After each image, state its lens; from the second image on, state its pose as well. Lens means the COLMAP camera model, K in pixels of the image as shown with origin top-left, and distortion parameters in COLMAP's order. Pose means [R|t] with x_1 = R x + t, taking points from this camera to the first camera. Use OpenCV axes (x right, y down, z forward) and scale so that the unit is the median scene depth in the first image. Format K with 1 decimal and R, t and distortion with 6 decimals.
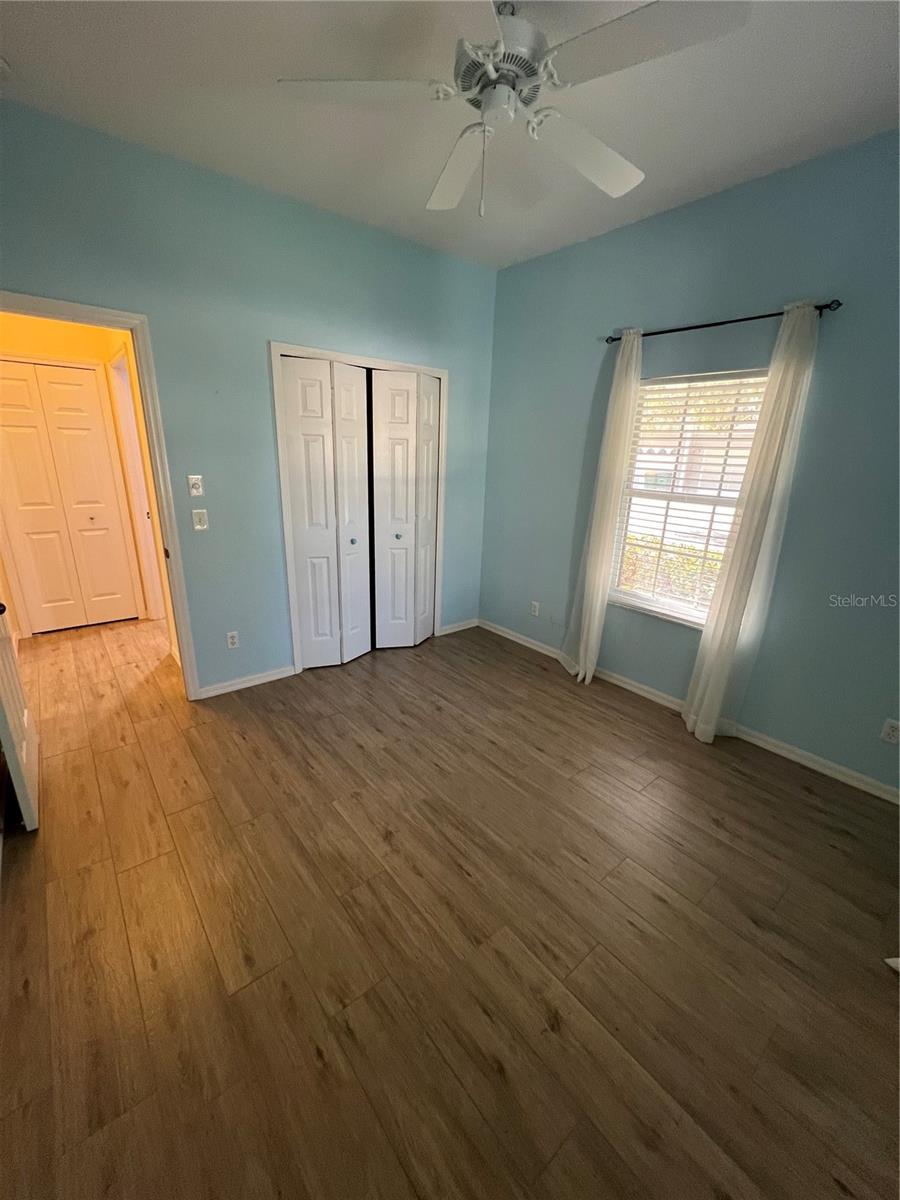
lens RADIAL K [[481.1, 0, 448.3], [0, 481.1, 599.6], [0, 0, 1]] dist [0.000675, 0.000515]
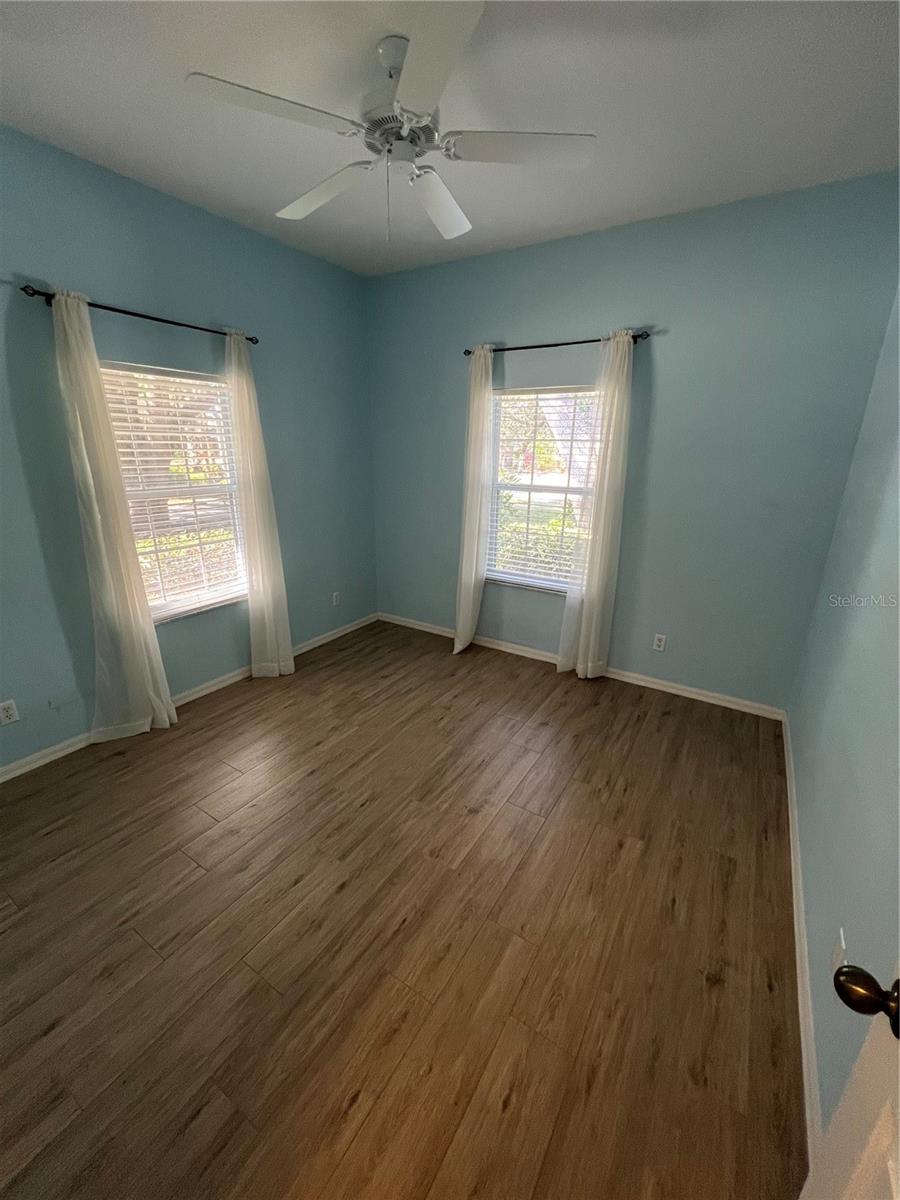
lens RADIAL K [[482.3, 0, 448.3], [0, 482.3, 599.5], [0, 0, 1]] dist [0.000029, -0.000211]
pose [[-0.313083, -0.321091, 0.893801, -0.726686], [0.261318, 0.875664, 0.406111, -0.306821], [-0.913067, 0.360713, -0.190249, 0.843322]]
